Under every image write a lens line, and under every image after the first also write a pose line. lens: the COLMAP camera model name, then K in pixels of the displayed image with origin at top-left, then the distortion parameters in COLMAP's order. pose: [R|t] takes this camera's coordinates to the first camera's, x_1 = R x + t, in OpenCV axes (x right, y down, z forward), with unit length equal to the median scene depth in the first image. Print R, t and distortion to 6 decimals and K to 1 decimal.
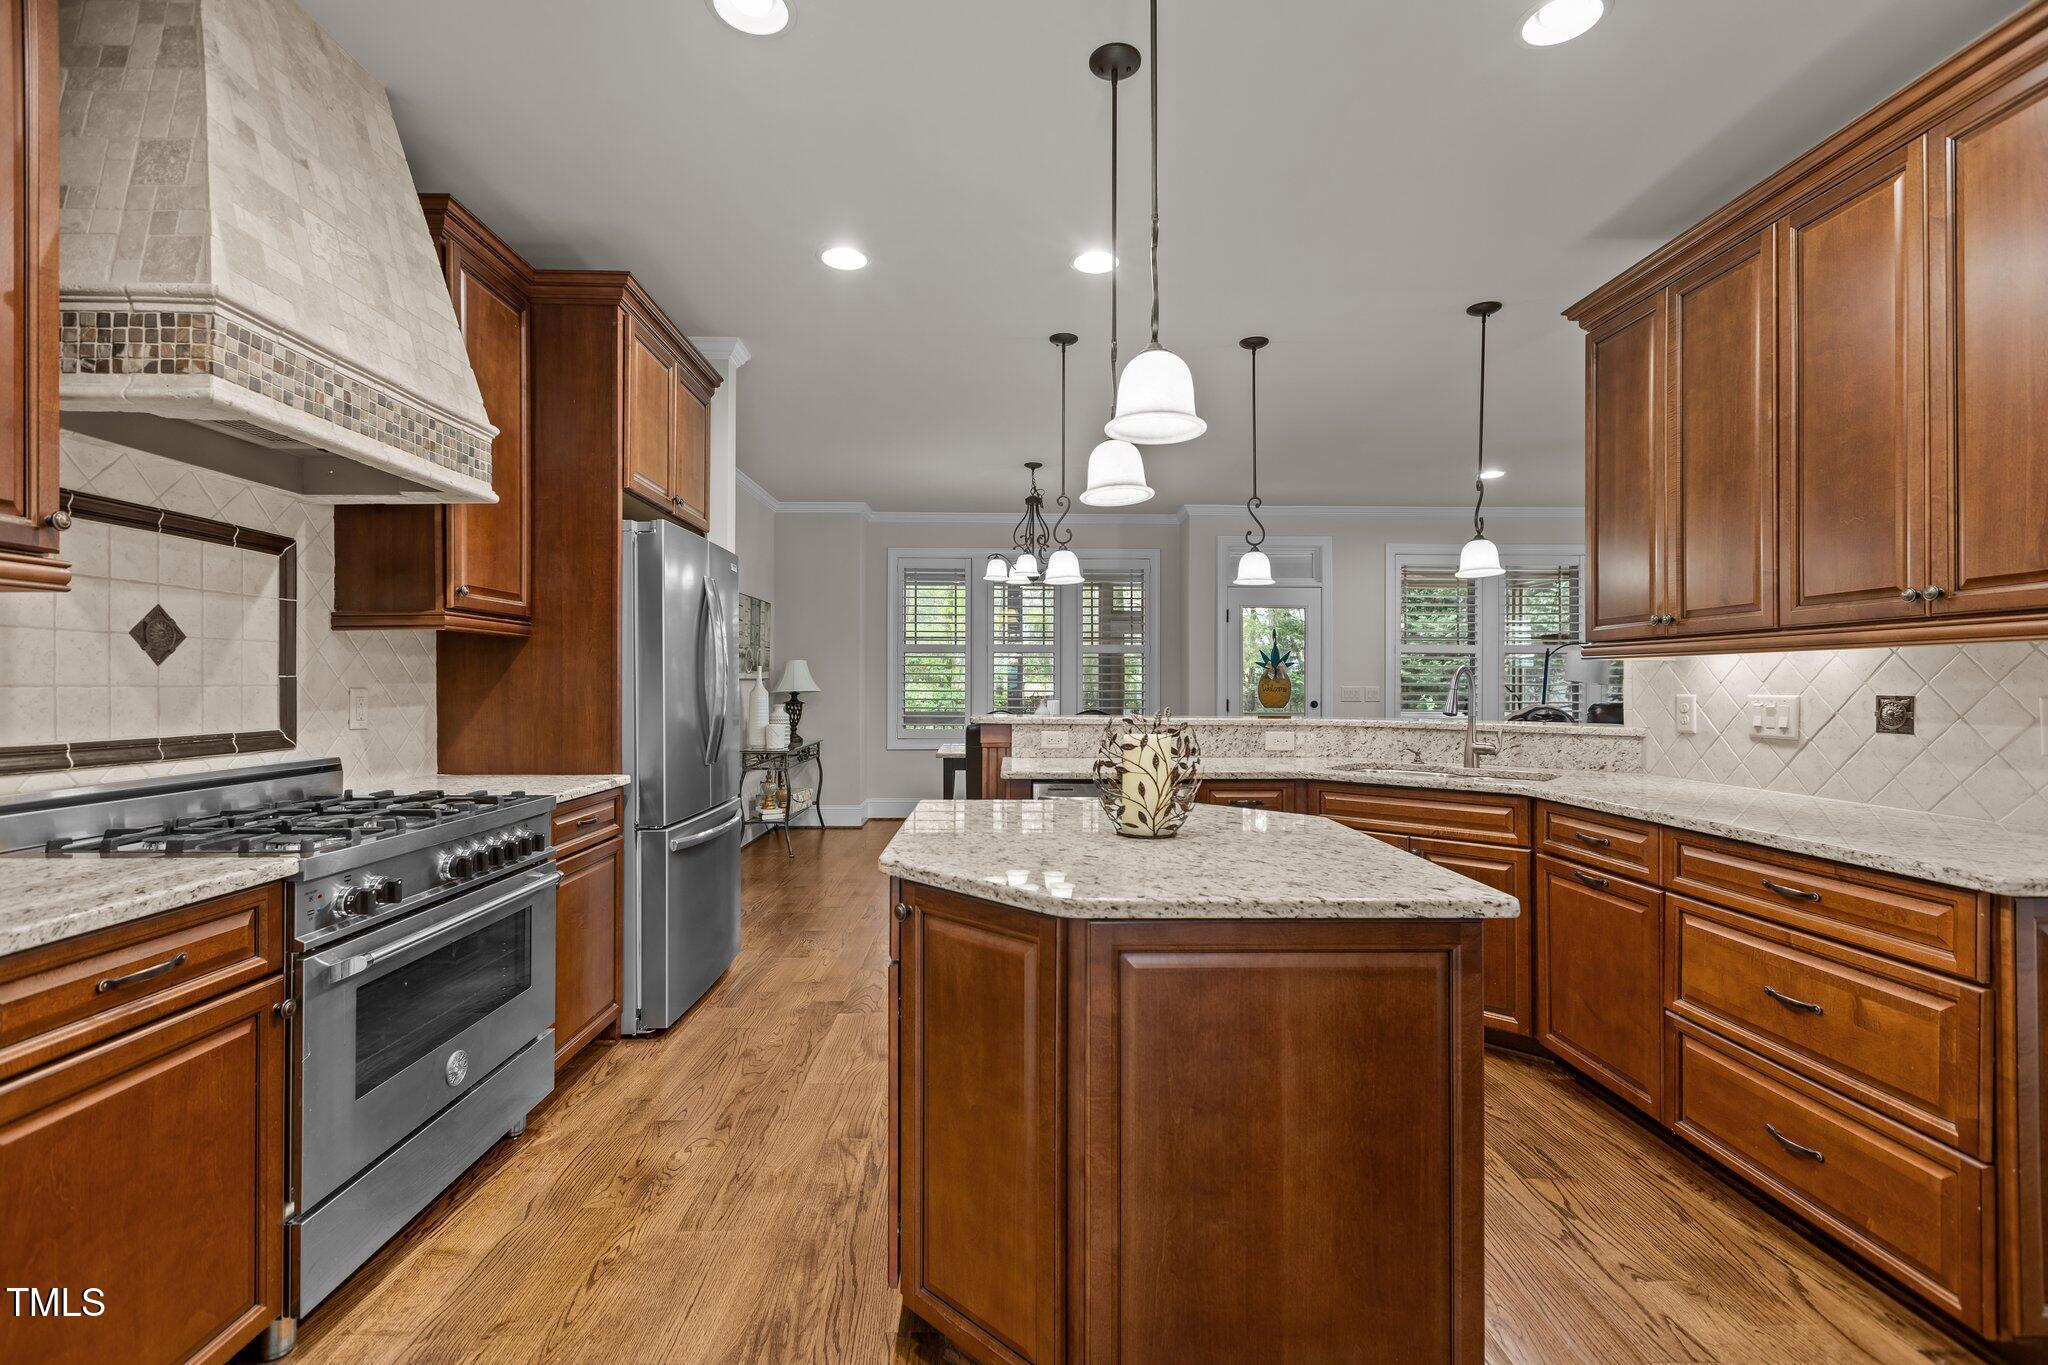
lens RADIAL K [[908.2, 0, 1019.7], [0, 908.2, 691.2], [0, 0, 1]] dist [0.000968, -0.000471]
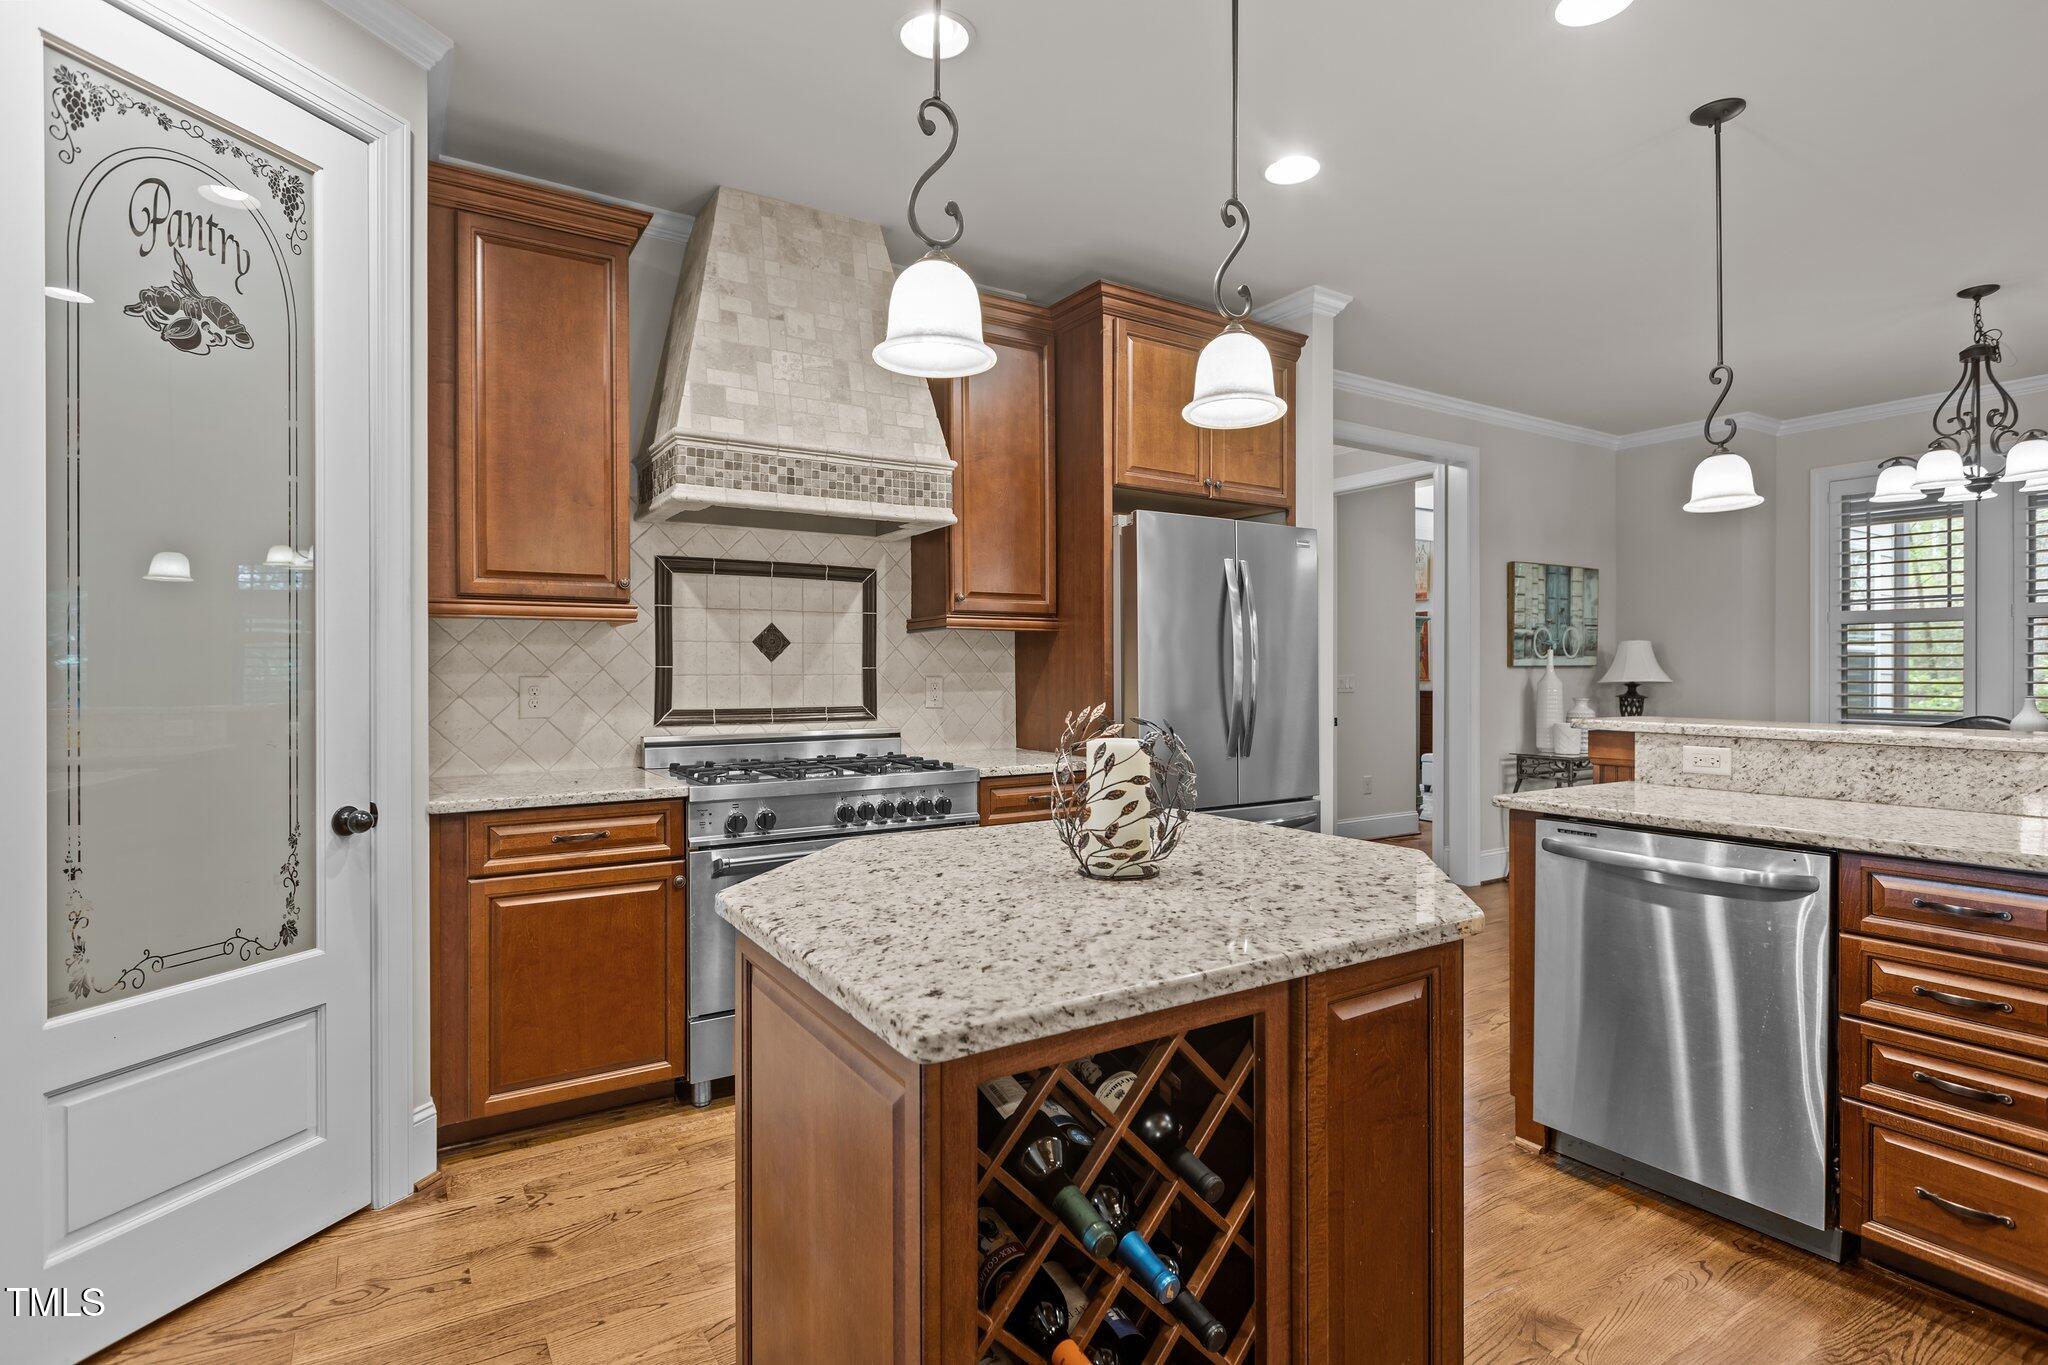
lens RADIAL K [[994.8, 0, 1024.0], [0, 994.8, 682.5], [0, 0, 1]] dist [-0.007910, 0.000364]
pose [[0.514040, 0.006166, -0.857744, 0.730888], [-0.003947, 0.999981, 0.004823, -0.002780], [0.857757, 0.000906, 0.514055, 0.478273]]
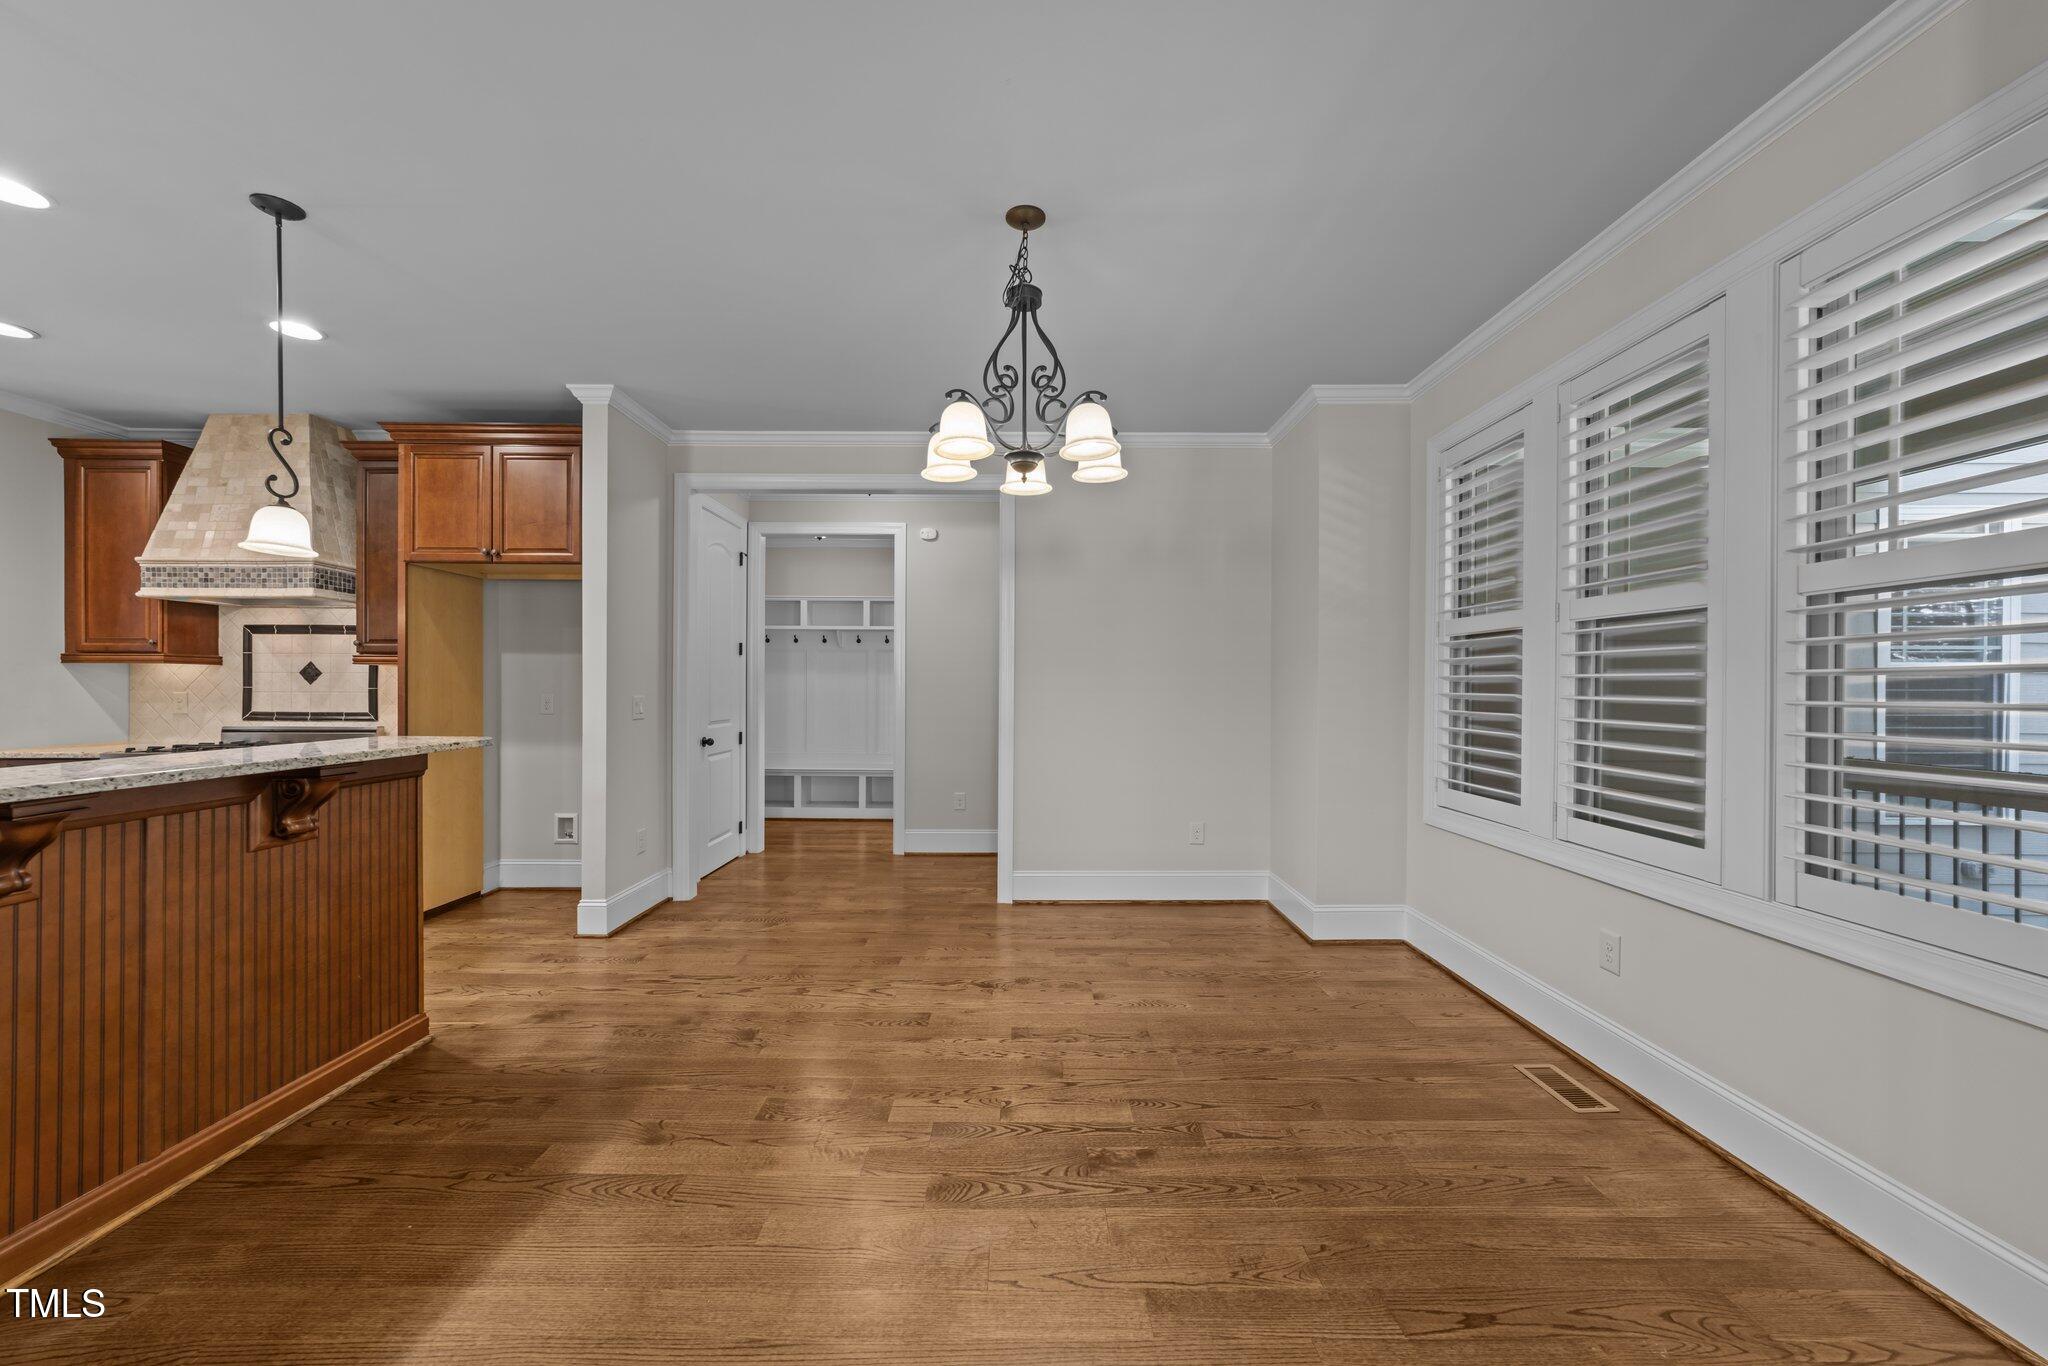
lens RADIAL K [[777.3, 0, 1024.0], [0, 777.3, 683.0], [0, 0, 1]] dist [-0.023912, 0.010419]
pose [[-0.017403, -0.001338, -0.999848, 1.193398], [-0.011007, 0.999939, -0.001146, -0.051457], [0.999788, 0.010985, -0.017417, 3.013587]]
